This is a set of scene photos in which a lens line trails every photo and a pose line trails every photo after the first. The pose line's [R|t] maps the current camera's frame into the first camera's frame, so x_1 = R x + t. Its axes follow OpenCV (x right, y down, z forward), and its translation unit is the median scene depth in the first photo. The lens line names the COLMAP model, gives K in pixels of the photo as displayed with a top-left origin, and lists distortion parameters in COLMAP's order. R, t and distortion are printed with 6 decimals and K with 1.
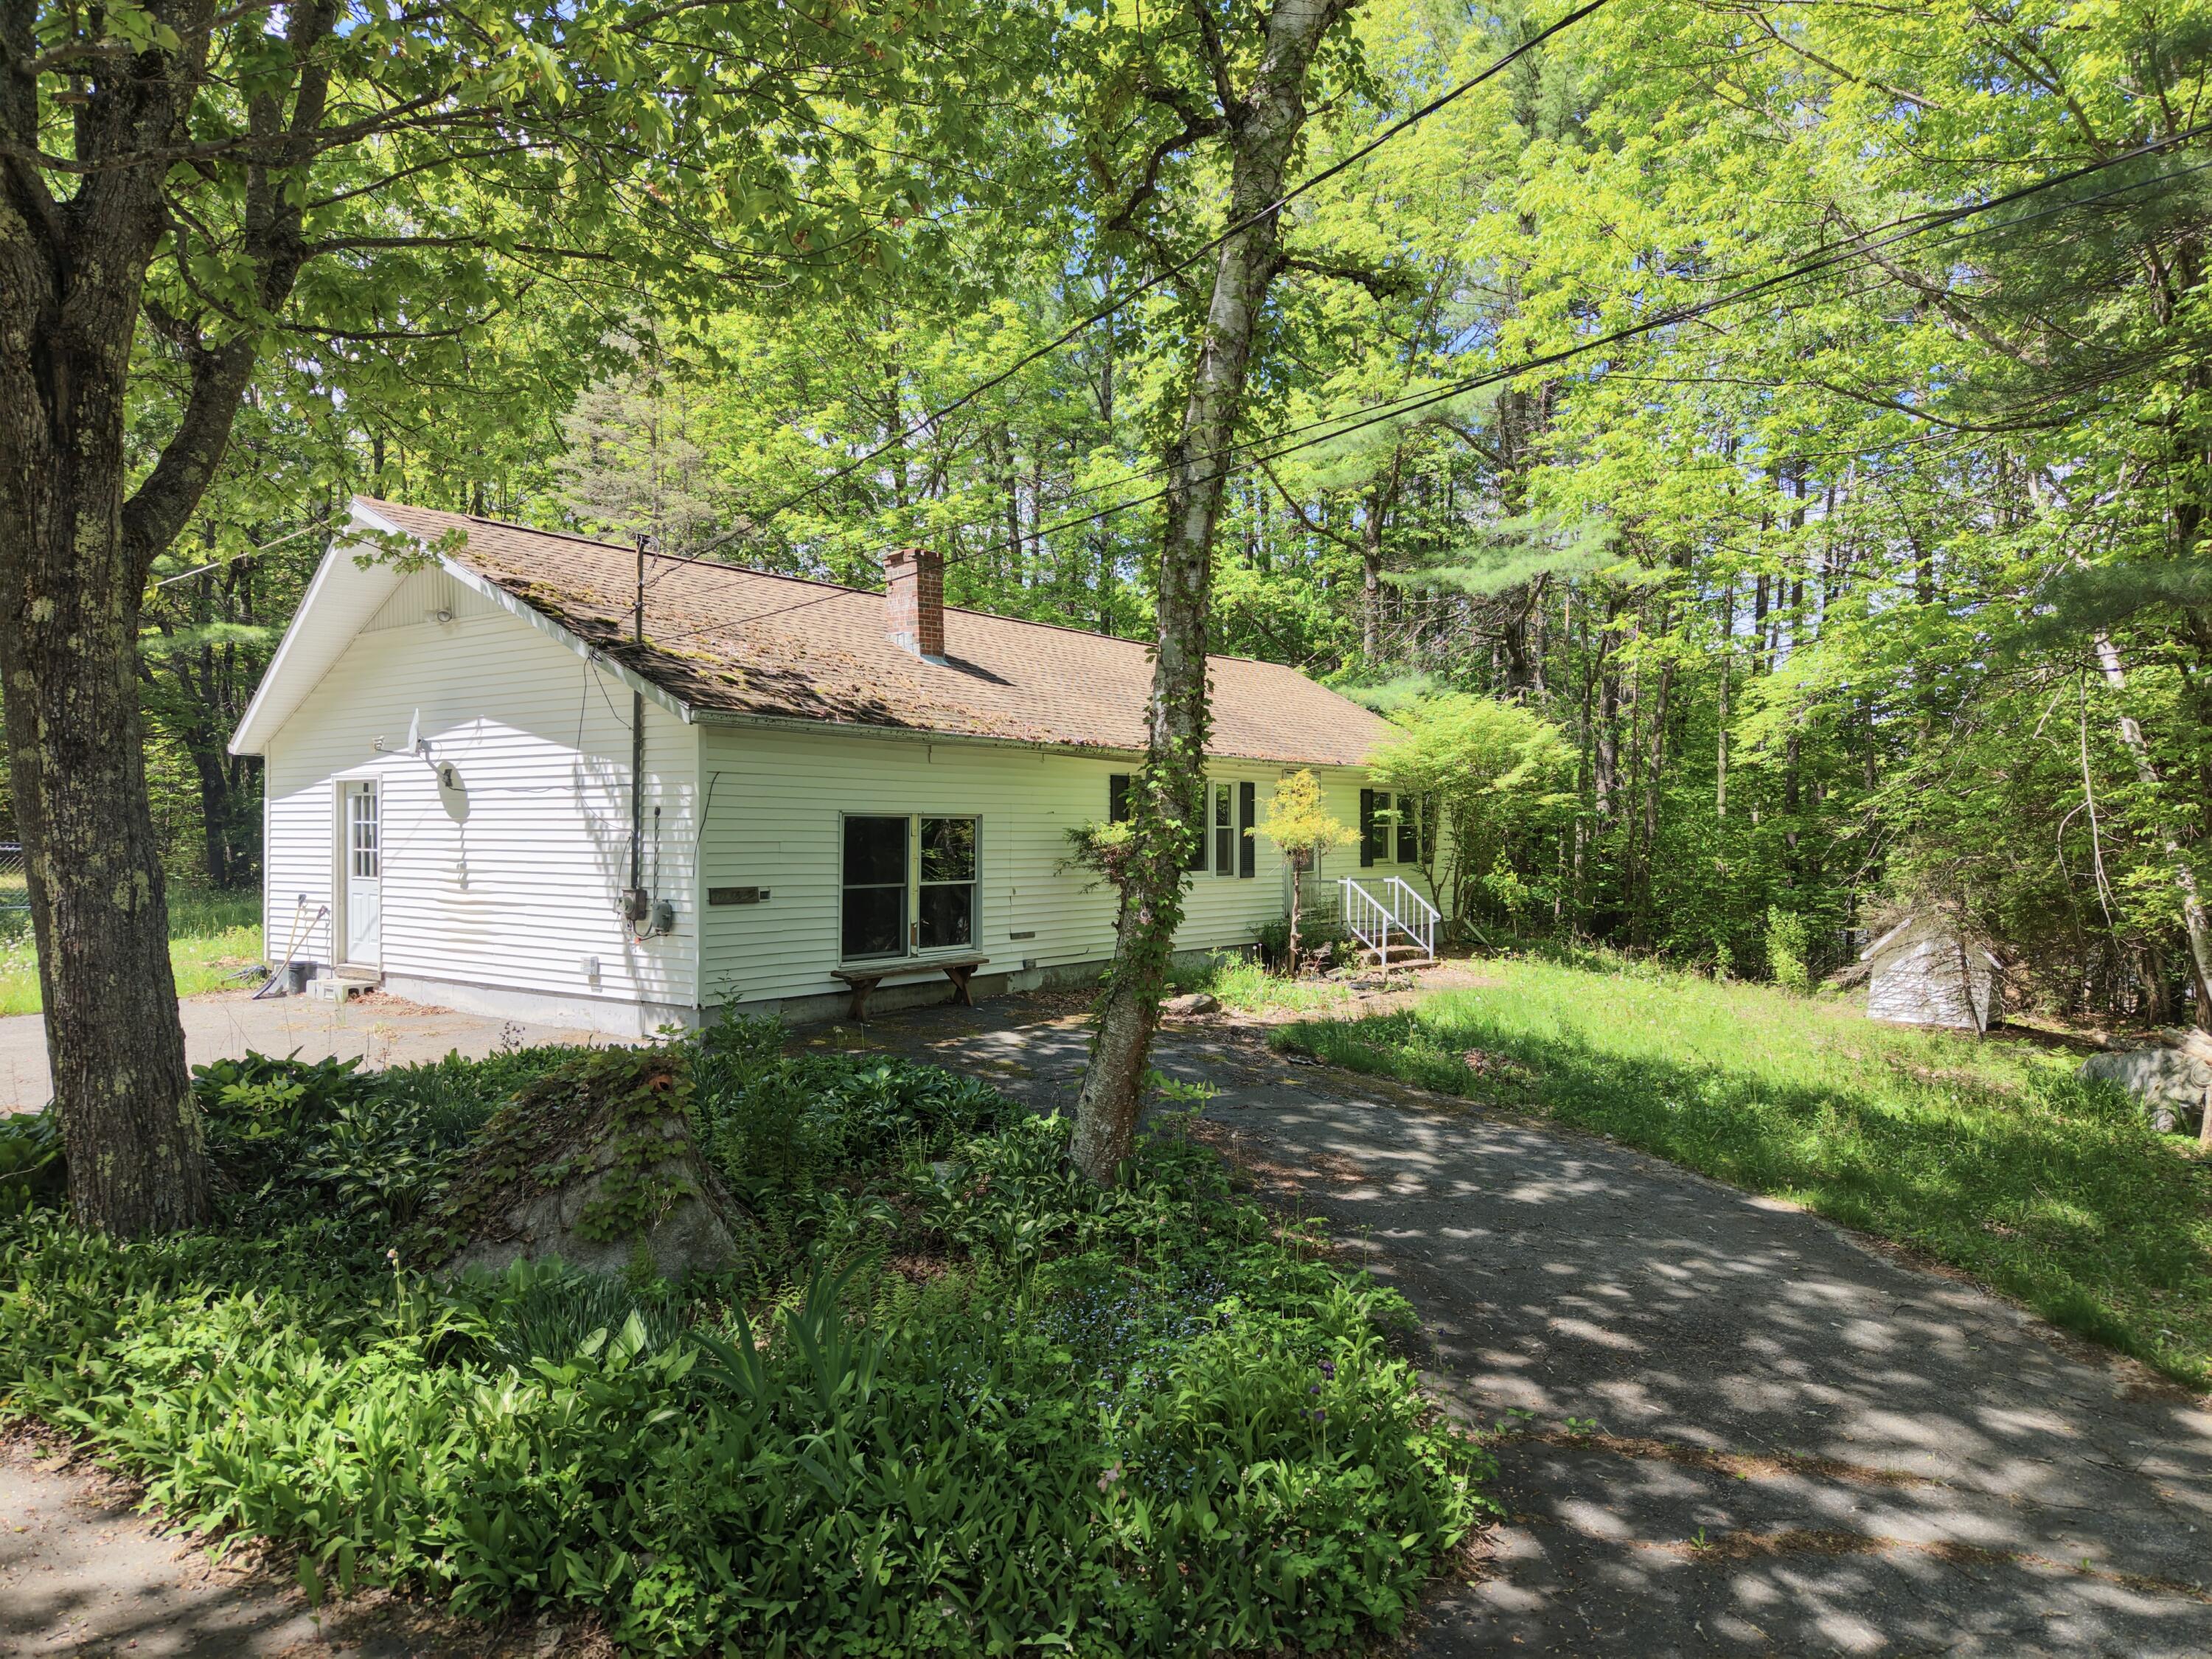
lens RADIAL K [[1480.9, 0, 1112.3], [0, 1480.9, 835.9], [0, 0, 1]] dist [0.047852, -0.051124]
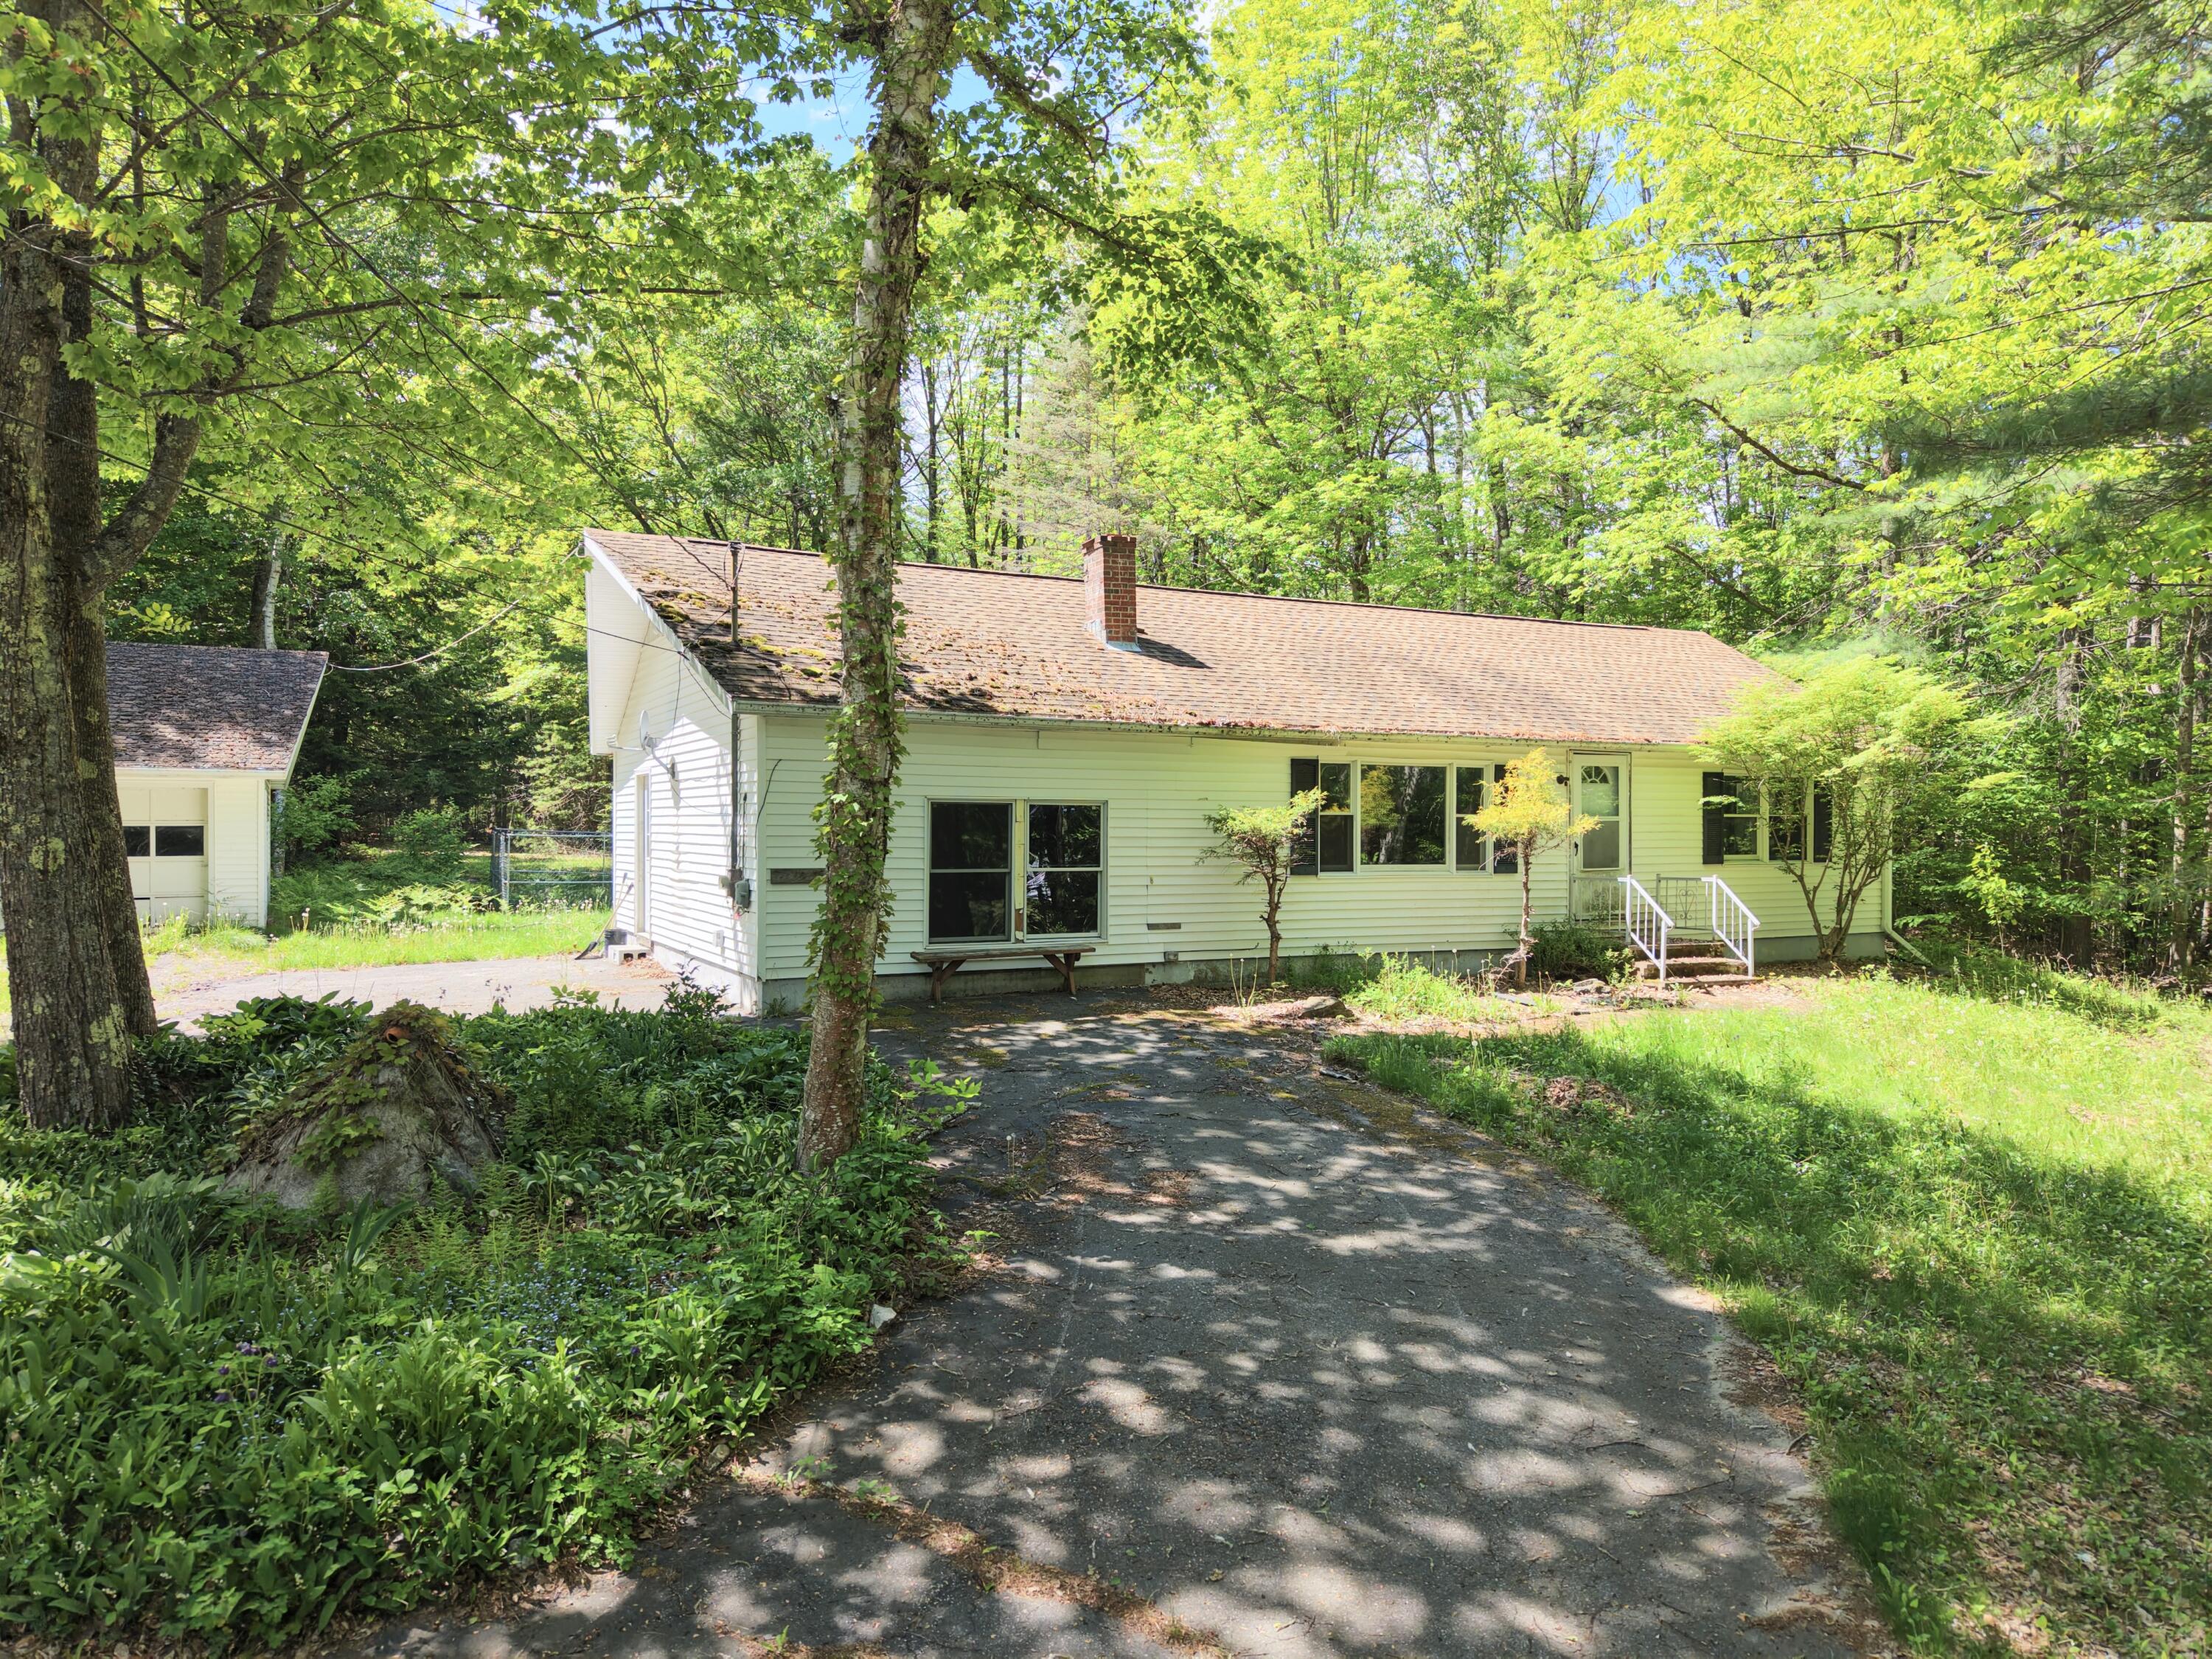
lens RADIAL K [[1480.9, 0, 1112.3], [0, 1480.9, 835.9], [0, 0, 1]] dist [0.047852, -0.051124]
pose [[0.895353, 0.003899, -0.445341, 0.389536], [-0.004055, 0.999992, 0.000601, 0.009071], [0.445339, 0.001268, 0.895361, 0.141503]]
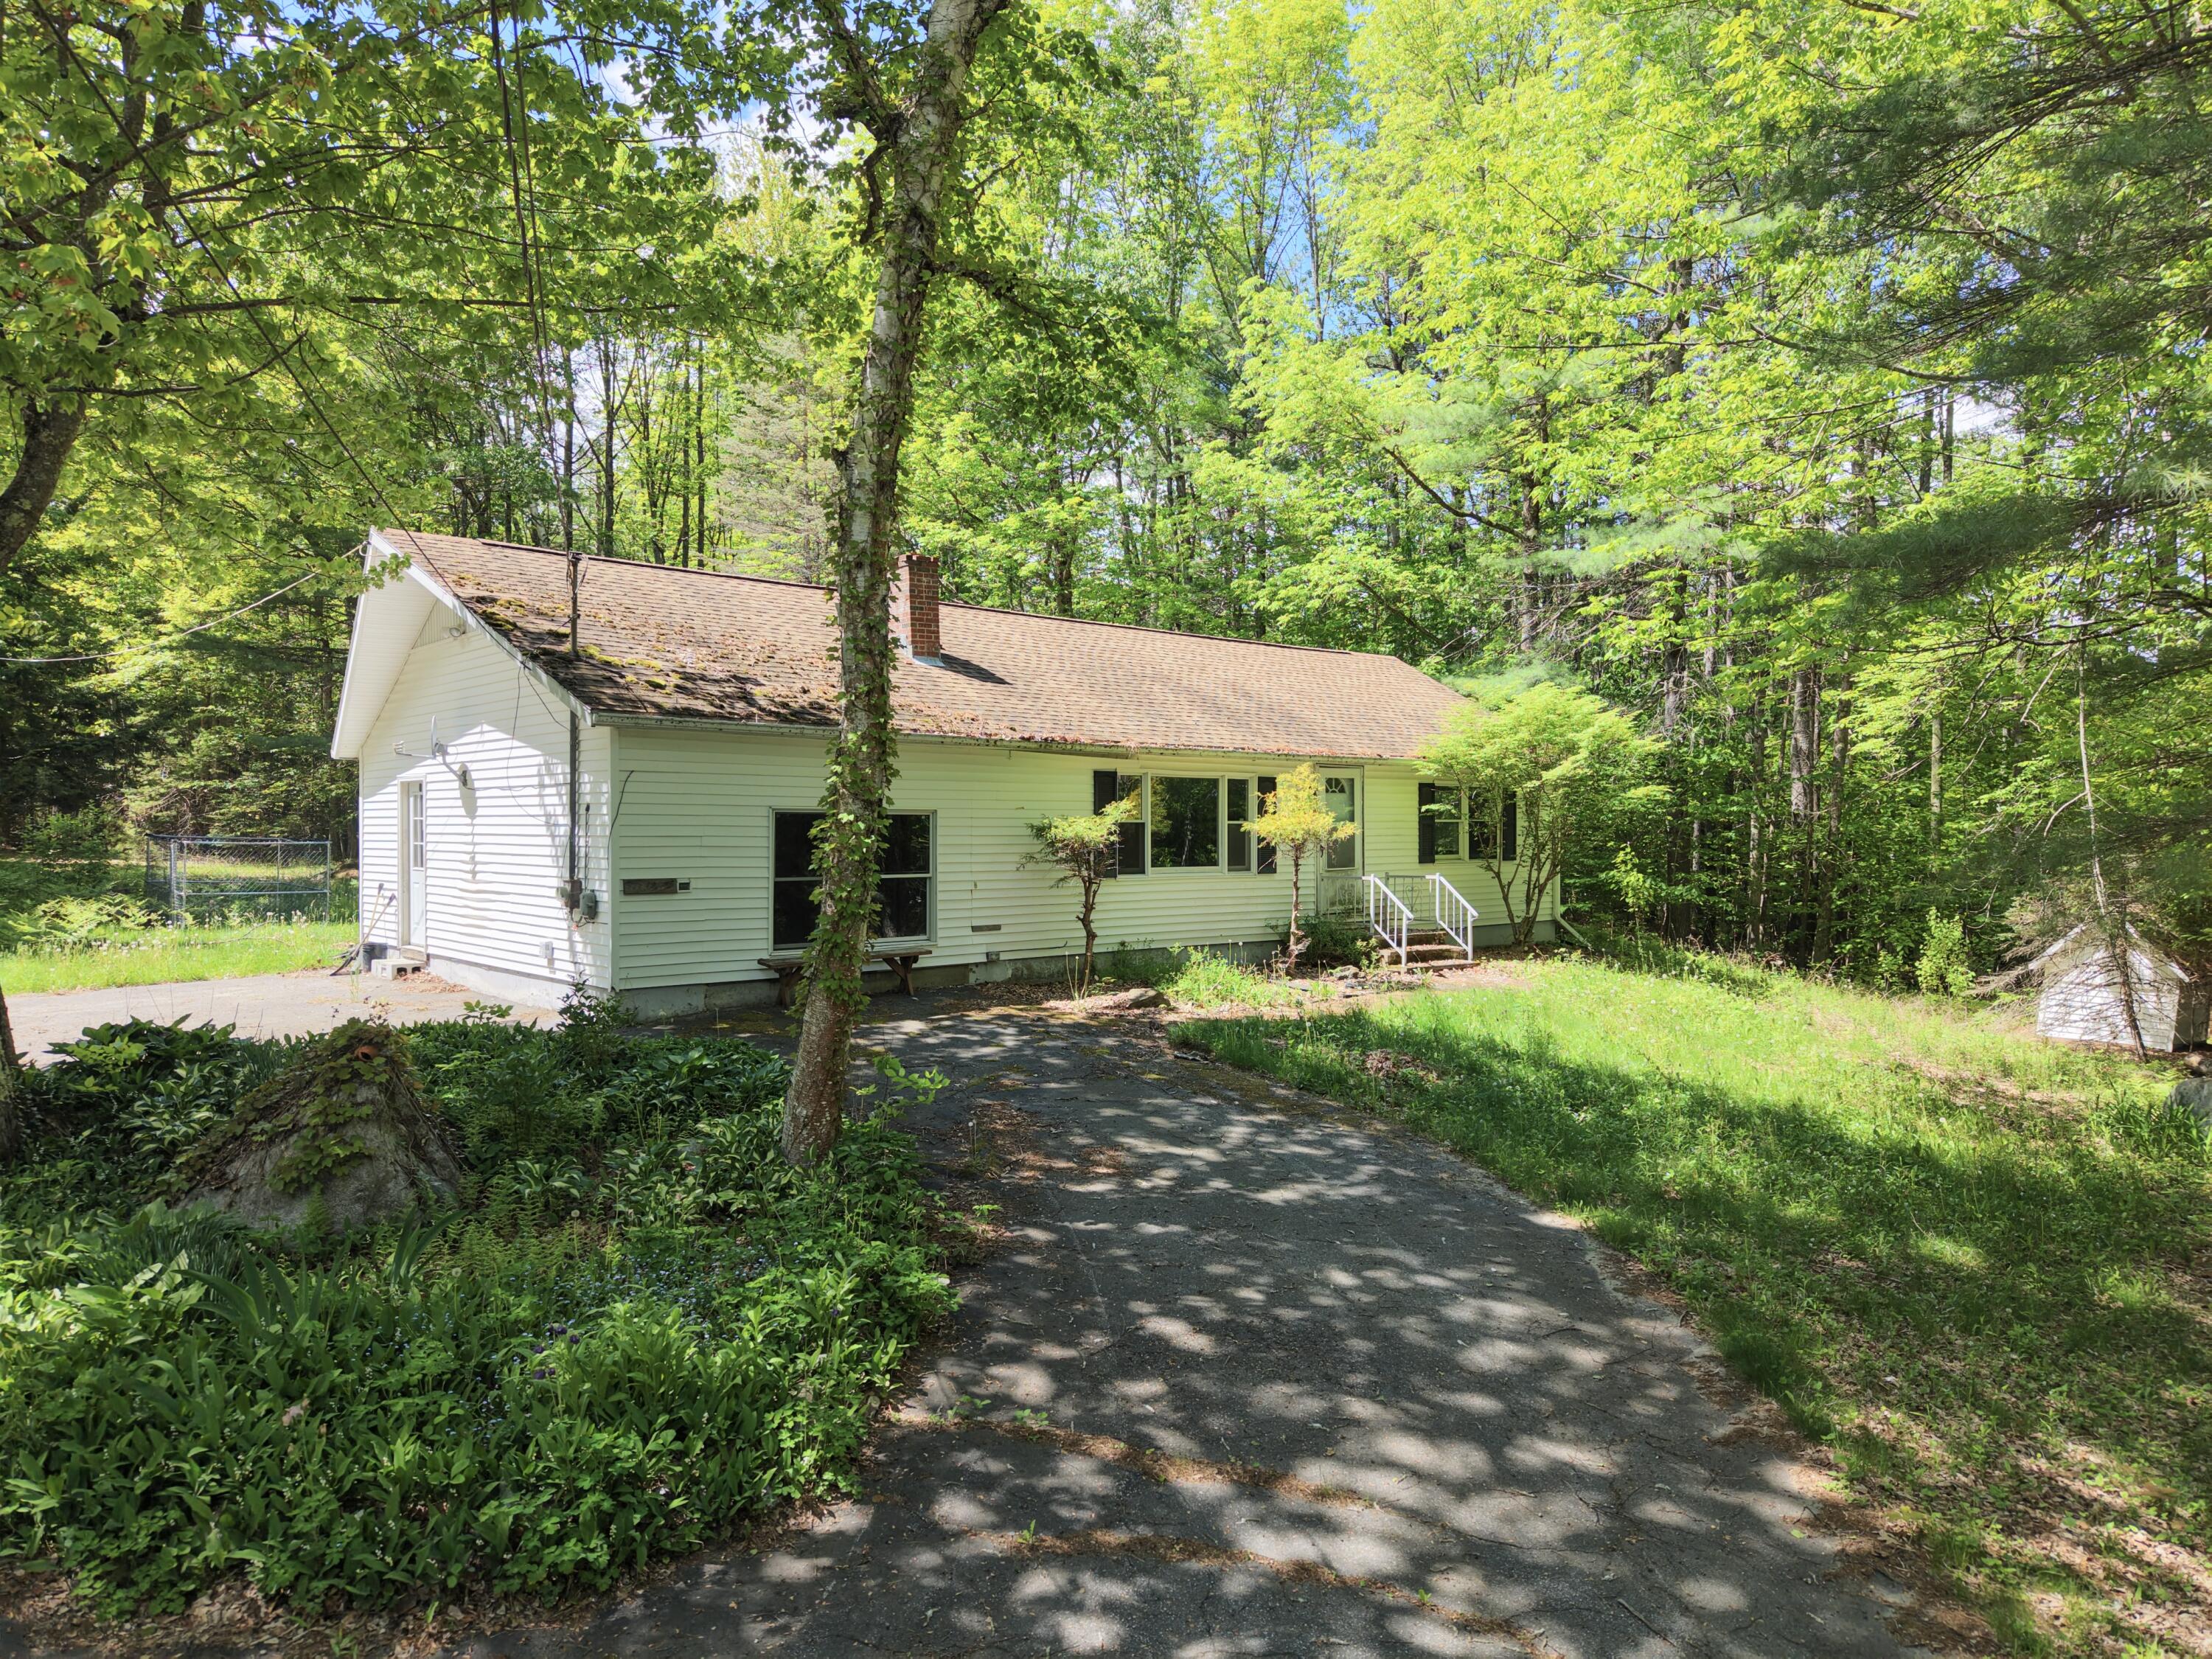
lens RADIAL K [[1480.9, 0, 1112.3], [0, 1480.9, 835.9], [0, 0, 1]] dist [0.047852, -0.051124]
pose [[0.978340, 0.000203, -0.207003, 0.274582], [0.000209, 0.999998, 0.001967, 0.001711], [0.207003, -0.001968, 0.978338, 0.017047]]
